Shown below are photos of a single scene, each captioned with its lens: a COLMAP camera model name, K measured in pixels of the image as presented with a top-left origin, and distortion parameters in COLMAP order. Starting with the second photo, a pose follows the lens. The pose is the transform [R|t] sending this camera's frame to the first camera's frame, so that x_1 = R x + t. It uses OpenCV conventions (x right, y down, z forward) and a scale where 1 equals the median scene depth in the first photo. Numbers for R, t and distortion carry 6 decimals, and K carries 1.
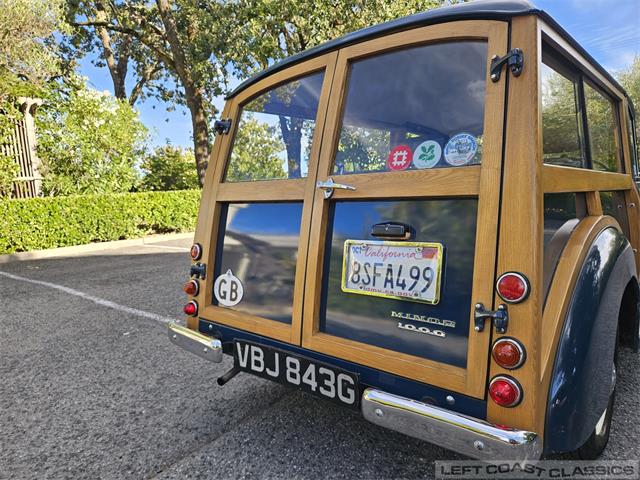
lens RADIAL K [[437.8, 0, 309.5], [0, 437.8, 245.2], [0, 0, 1]] dist [0.035665, -0.027959]
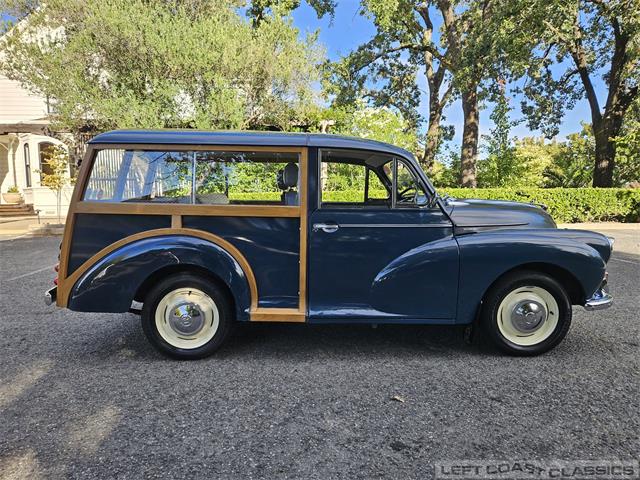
lens RADIAL K [[437.2, 0, 320.0], [0, 437.2, 240.0], [0, 0, 1]] dist [0.051393, 0.000086]
pose [[0.687933, 0.124435, -0.715027, 0.472472], [-0.117597, 0.991285, 0.059371, -0.039135], [0.716184, 0.043242, 0.696571, 0.024690]]
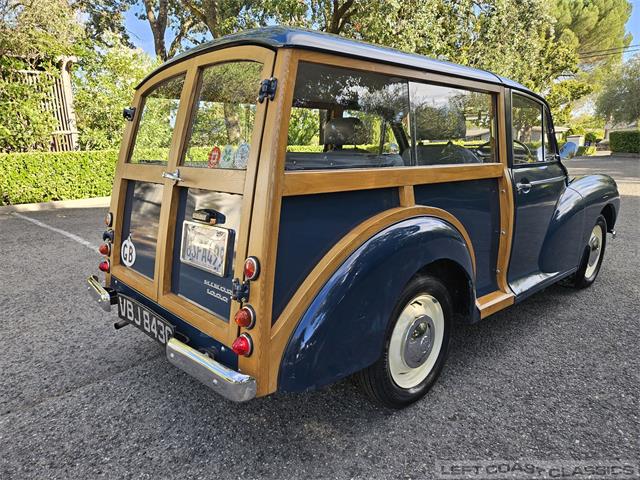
lens RADIAL K [[432.7, 0, 320.0], [0, 432.7, 240.0], [0, 0, 1]] dist [0.031593, -0.025032]
pose [[0.995300, 0.045327, -0.085573, 0.101154], [-0.037143, 0.994792, 0.094917, -0.015505], [0.089430, -0.091293, 0.991800, -0.032406]]
